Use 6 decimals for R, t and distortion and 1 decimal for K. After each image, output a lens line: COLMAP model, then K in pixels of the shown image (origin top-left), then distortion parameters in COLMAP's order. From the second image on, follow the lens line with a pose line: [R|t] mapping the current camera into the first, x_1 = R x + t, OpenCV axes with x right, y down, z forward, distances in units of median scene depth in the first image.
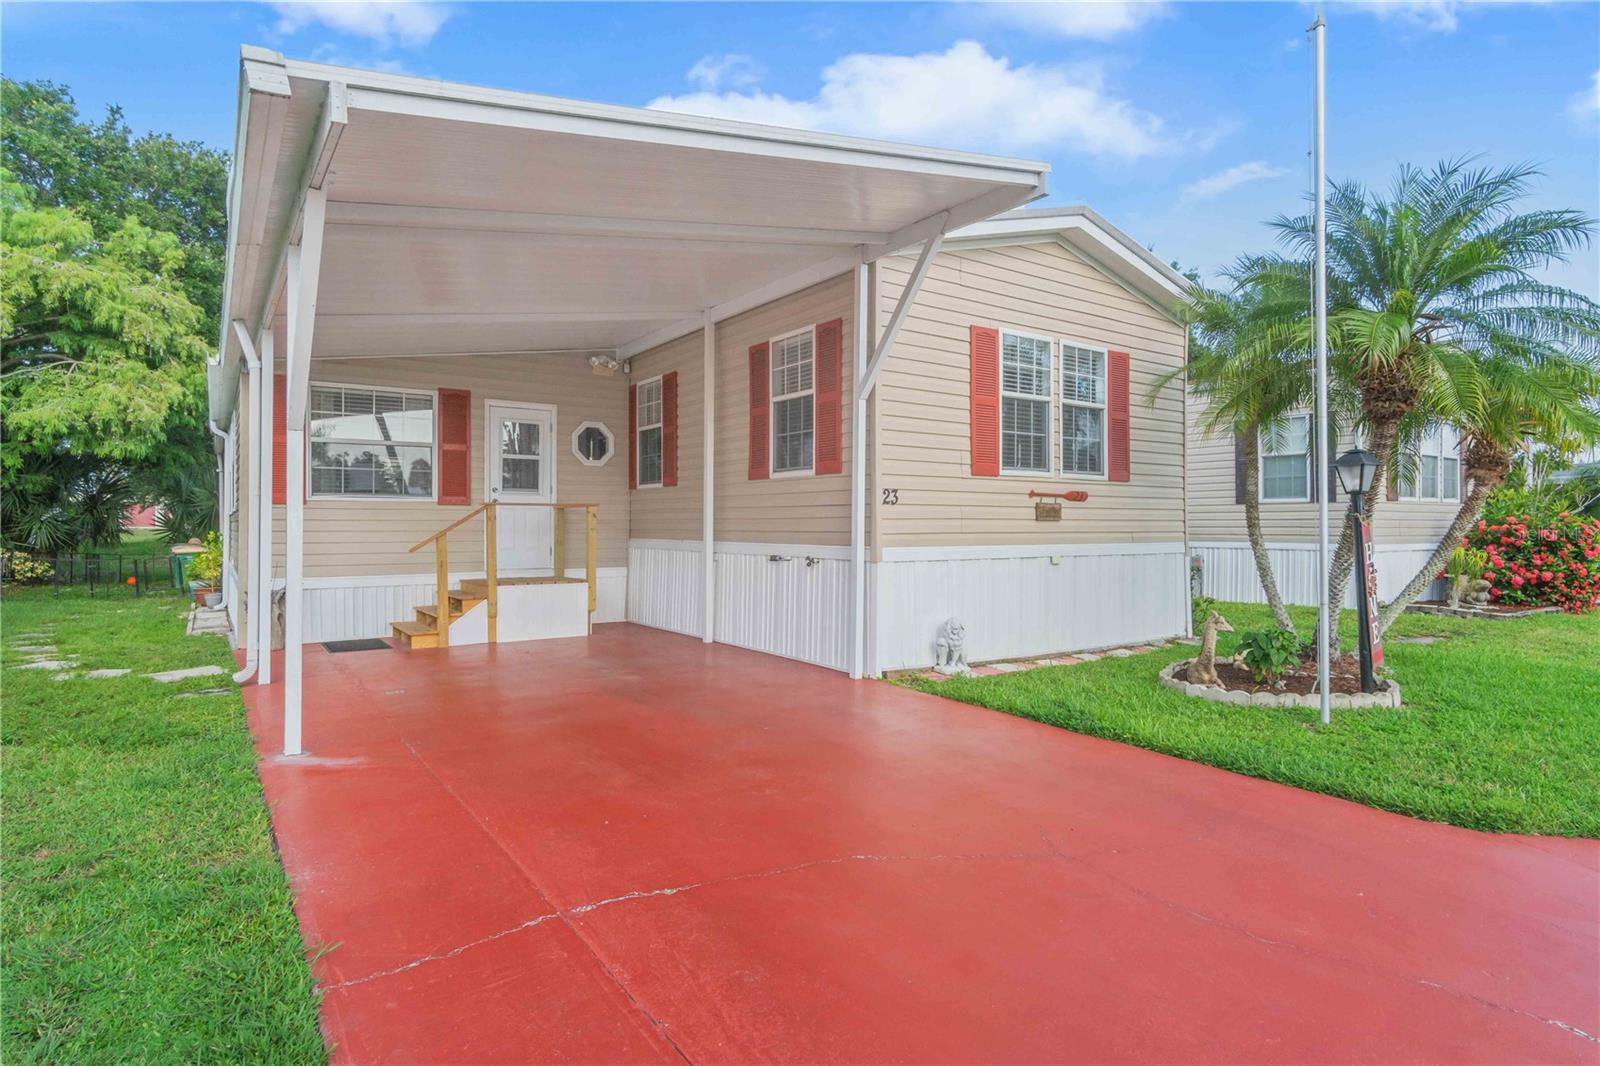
lens RADIAL K [[900.0, 0, 802.3], [0, 900.0, 526.5], [0, 0, 1]] dist [0.005058, 0.000694]
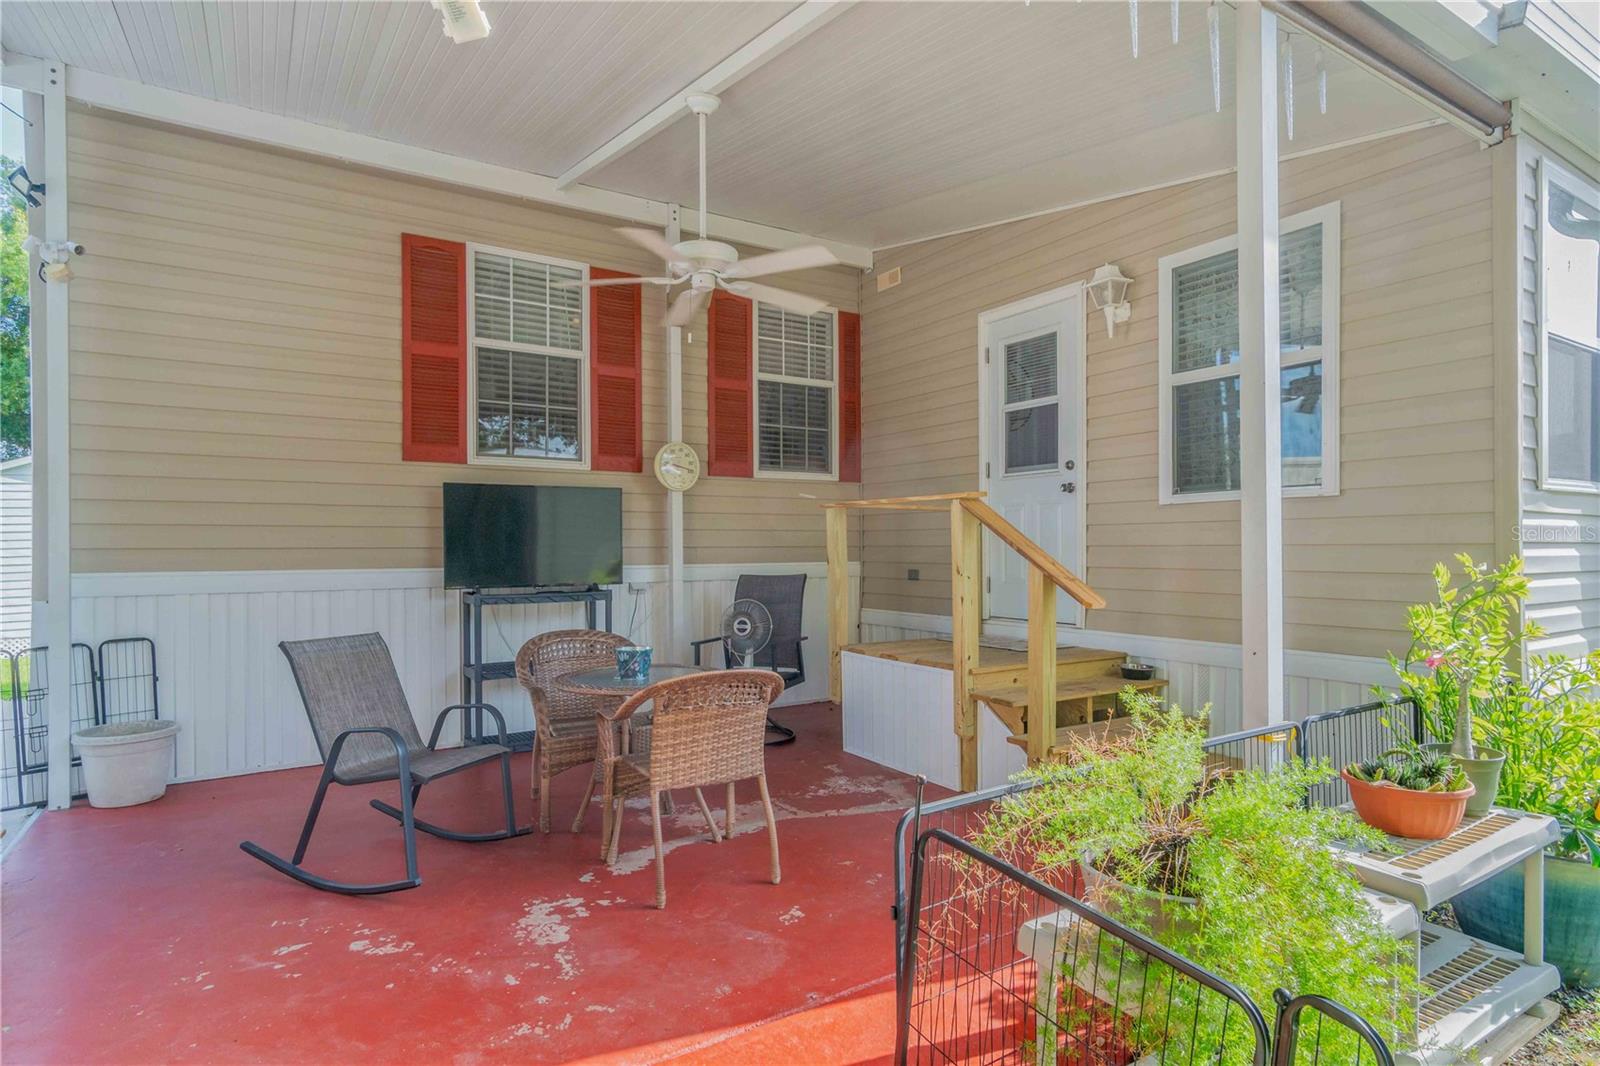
lens RADIAL K [[900.0, 0, 798.5], [0, 900.0, 537.2], [0, 0, 1]] dist [0.005058, 0.000694]
pose [[0.099235, 0.004716, 0.995053, -0.910370], [-0.003002, 0.999986, -0.004440, -0.000815], [-0.995060, -0.002547, 0.099247, 1.023341]]
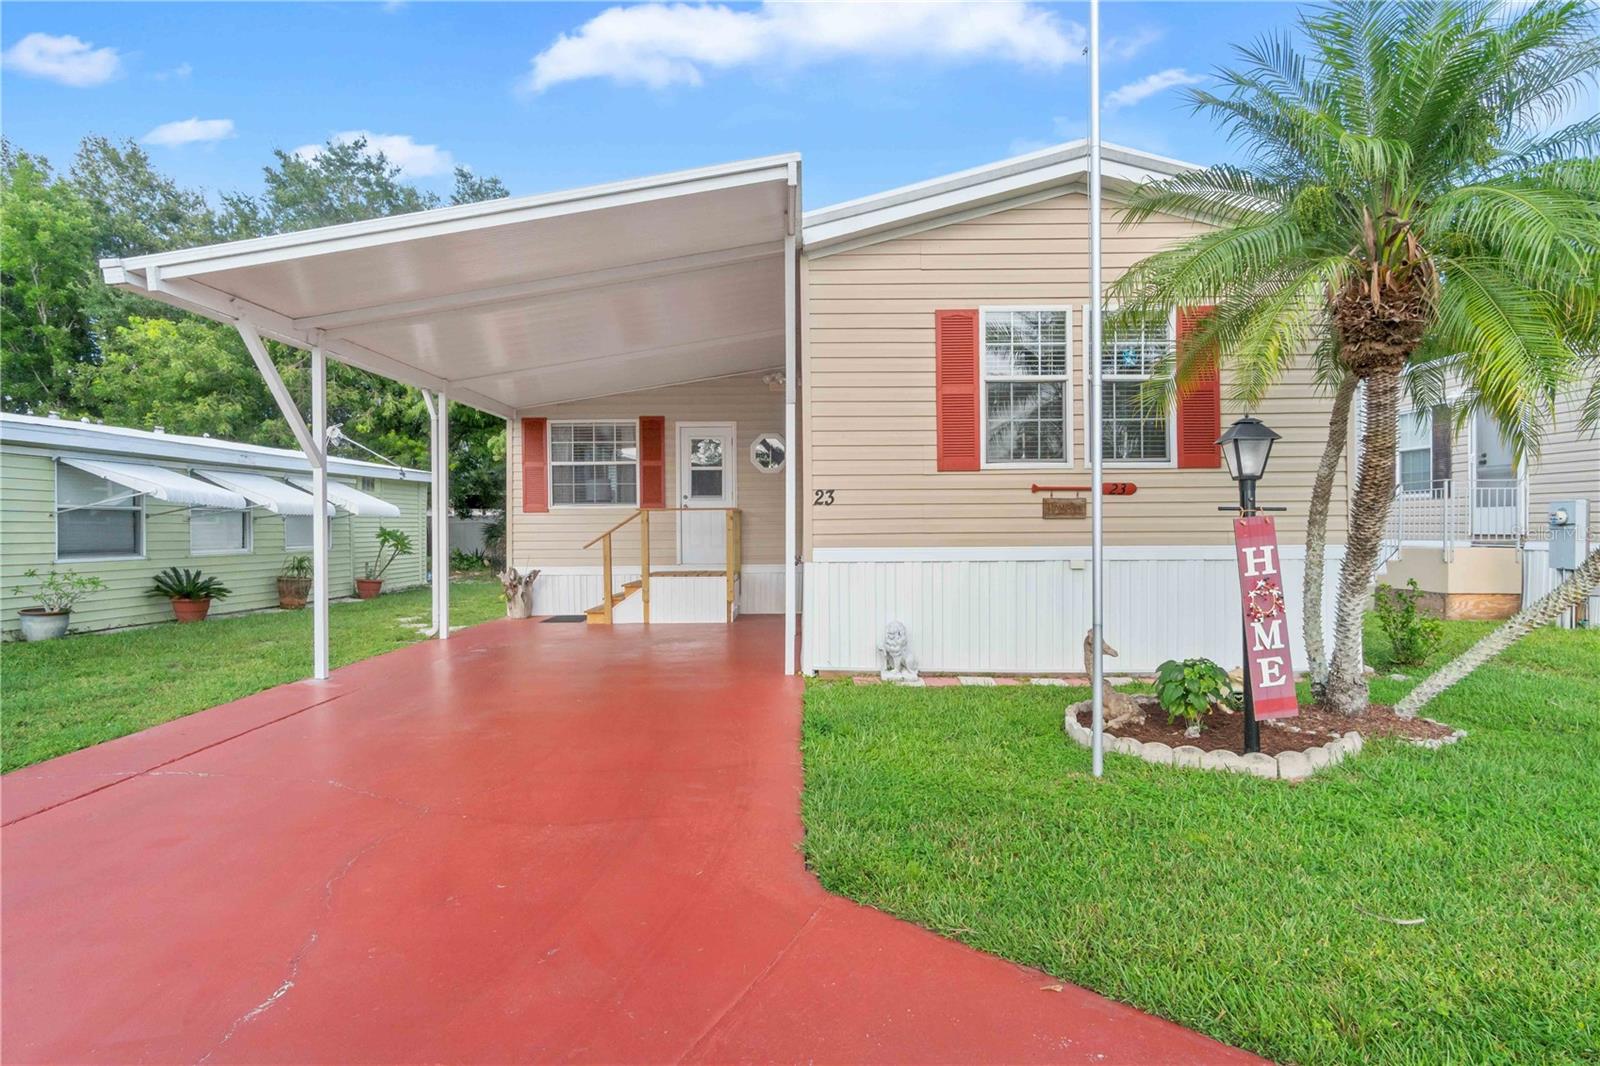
lens RADIAL K [[900.0, 0, 805.2], [0, 900.0, 536.3], [0, 0, 1]] dist [0.005058, 0.000694]
pose [[0.802548, 0.000778, -0.596587, 0.587868], [0.007342, 0.999911, 0.011181, -0.000918], [0.596542, -0.013353, 0.802471, 0.156693]]
